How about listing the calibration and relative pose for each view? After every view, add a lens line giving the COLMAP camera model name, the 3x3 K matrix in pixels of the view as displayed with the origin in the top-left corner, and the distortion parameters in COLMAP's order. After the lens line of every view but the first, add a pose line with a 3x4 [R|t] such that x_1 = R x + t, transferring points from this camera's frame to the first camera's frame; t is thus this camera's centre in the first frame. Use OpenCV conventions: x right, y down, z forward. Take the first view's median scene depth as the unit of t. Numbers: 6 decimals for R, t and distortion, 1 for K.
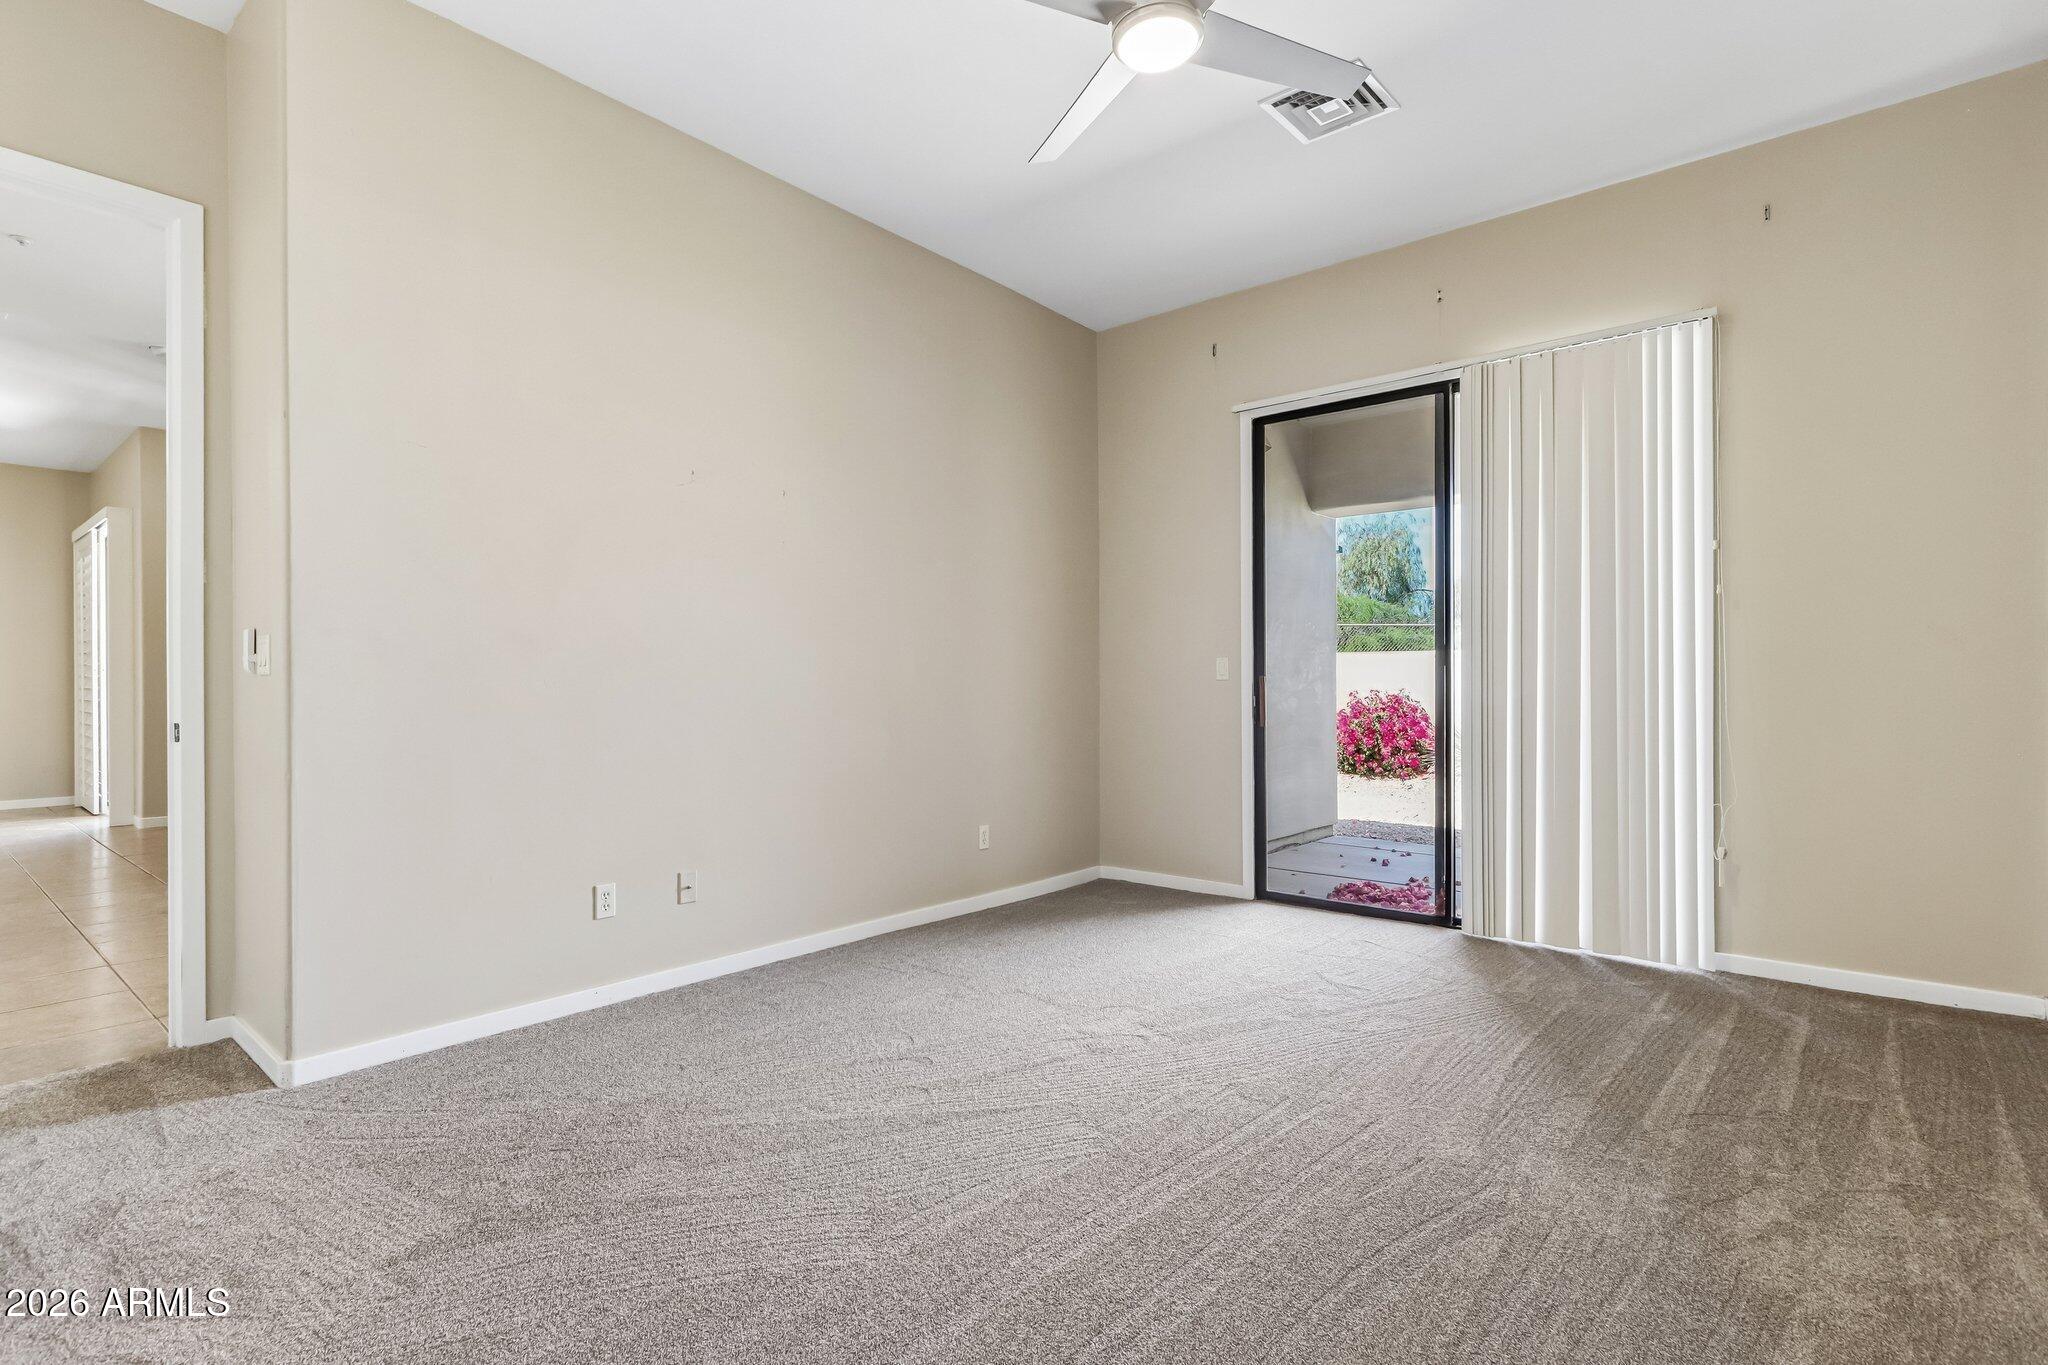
lens RADIAL K [[989.9, 0, 1024.0], [0, 989.9, 682.5], [0, 0, 1]] dist [-0.000157, 0.000060]
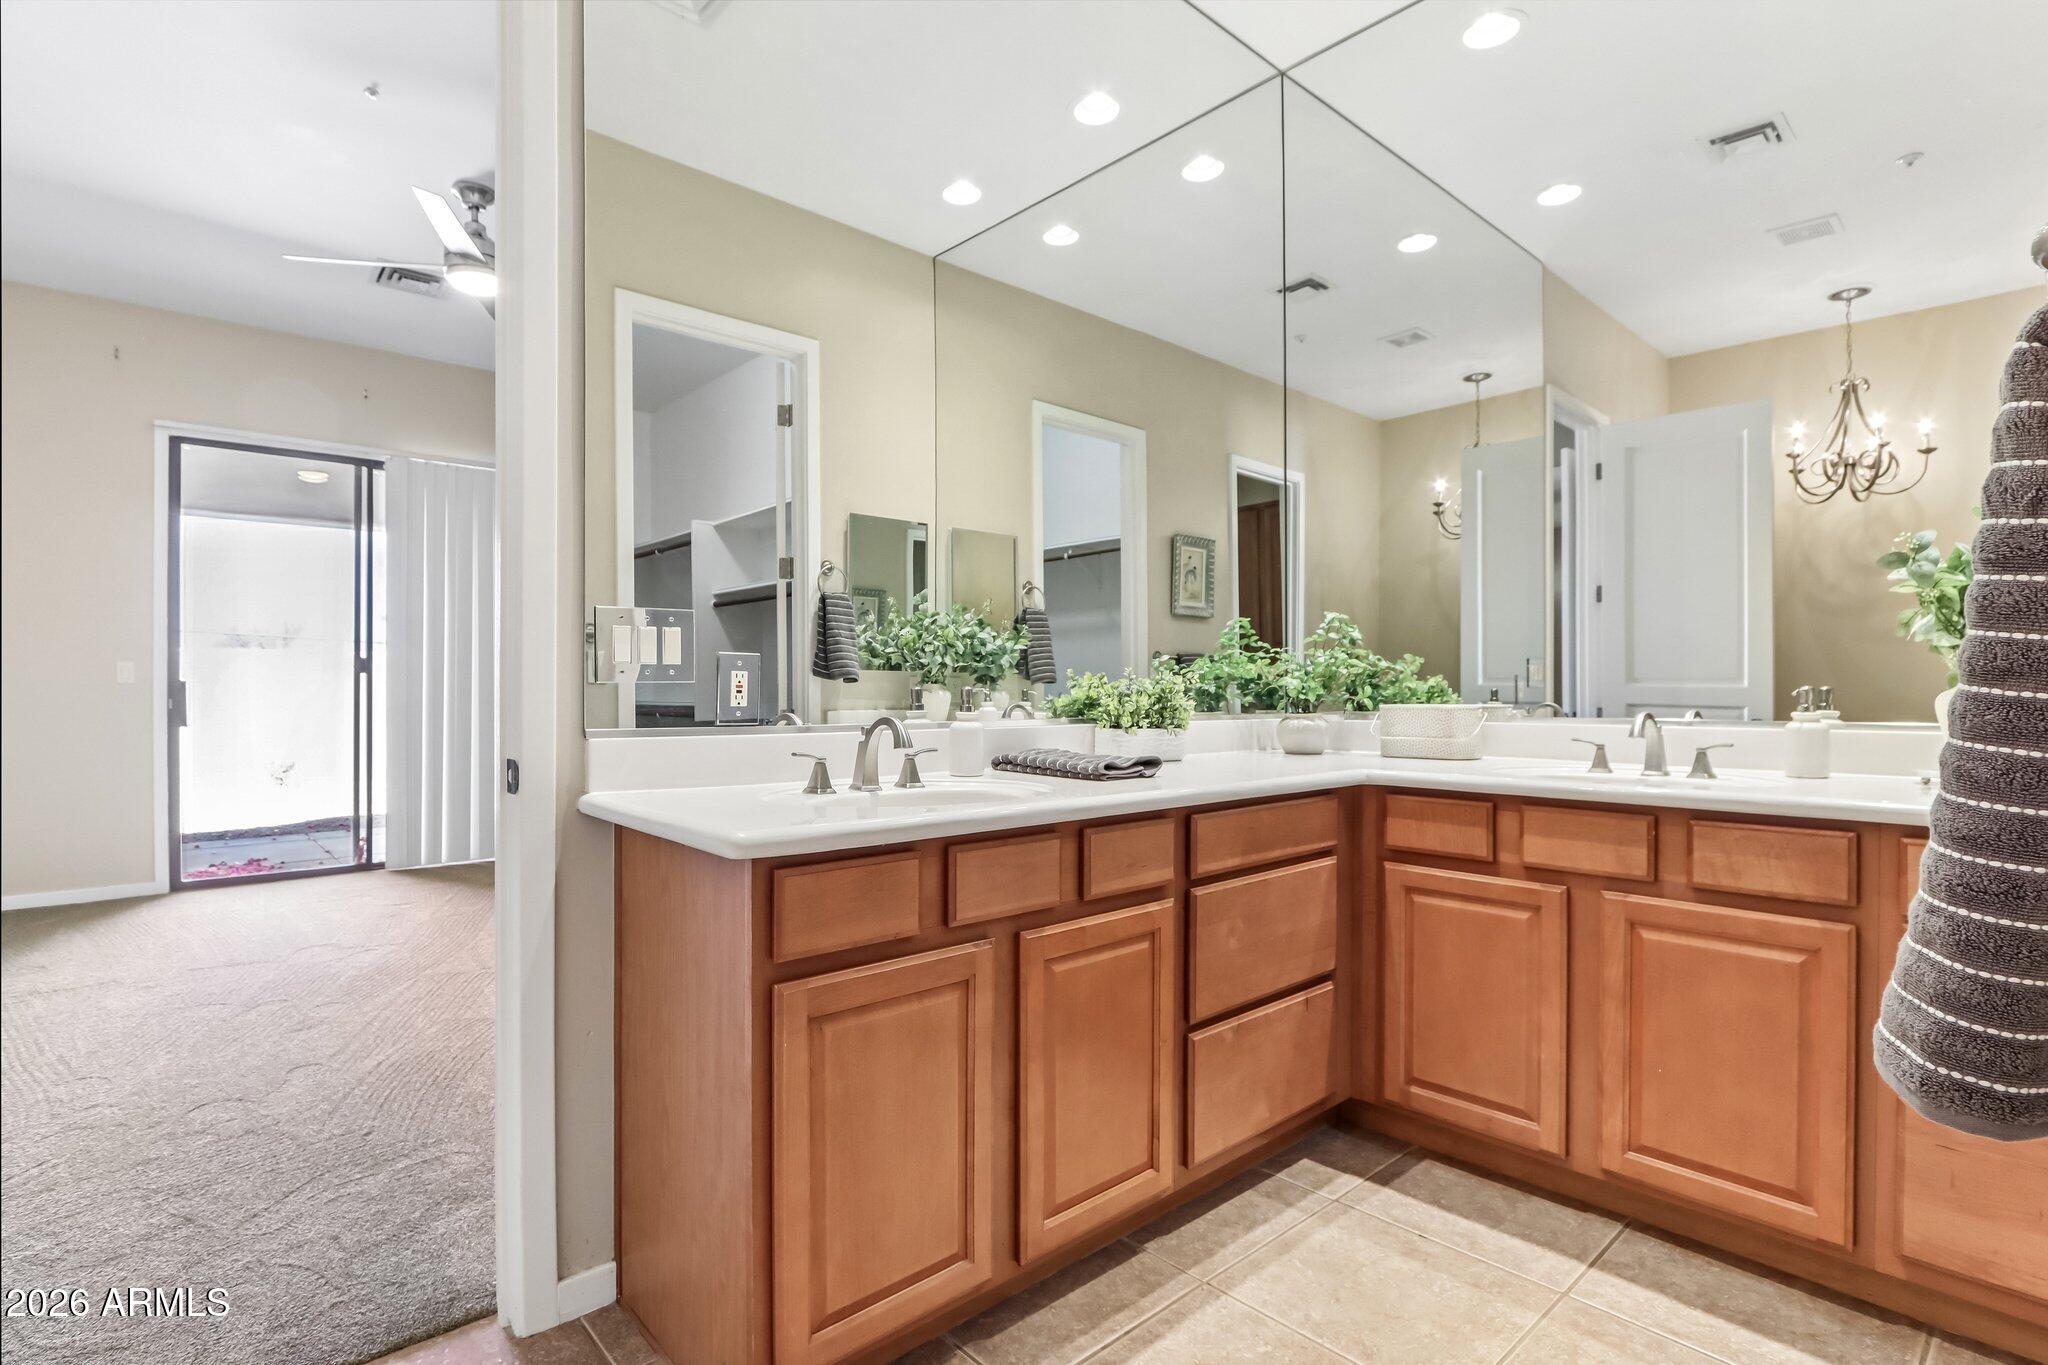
lens RADIAL K [[989.9, 0, 1024.0], [0, 989.9, 682.5], [0, 0, 1]] dist [-0.000157, 0.000060]
pose [[0.130351, -0.000872, 0.991467, -0.692625], [0.004201, 0.999991, 0.000327, -0.000004], [-0.991459, 0.004122, 0.130354, -0.031731]]
